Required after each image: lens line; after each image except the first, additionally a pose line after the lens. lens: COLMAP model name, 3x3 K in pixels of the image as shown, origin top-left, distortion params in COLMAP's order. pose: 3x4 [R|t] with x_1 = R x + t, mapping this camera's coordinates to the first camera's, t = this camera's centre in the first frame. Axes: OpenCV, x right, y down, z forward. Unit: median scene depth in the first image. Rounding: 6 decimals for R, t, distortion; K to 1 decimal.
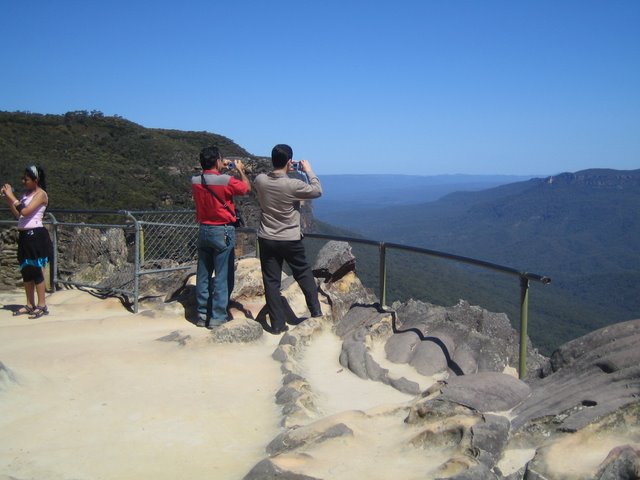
lens RADIAL K [[794.9, 0, 335.7], [0, 794.9, 229.0], [0, 0, 1]] dist [-0.114801, 0.000000]
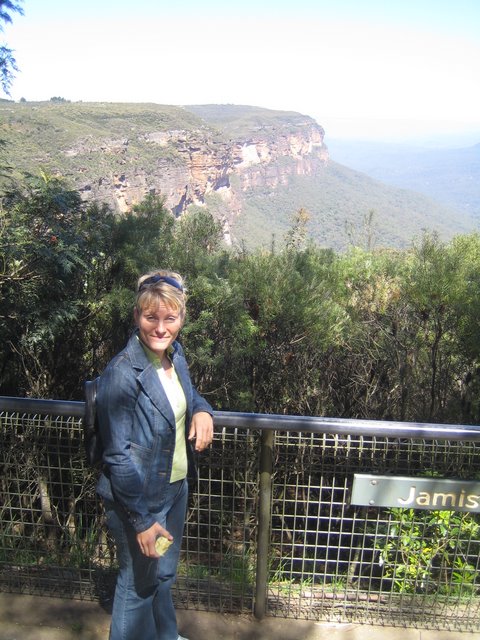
lens RADIAL K [[665.7, 0, 242.6], [0, 665.7, 323.8], [0, 0, 1]] dist [-0.104605, 0.000000]
pose [[0.974036, 0.081719, -0.211129, 0.265456], [-0.029507, 0.970450, 0.239490, -0.039358], [0.224461, -0.227042, 0.947665, -0.163079]]
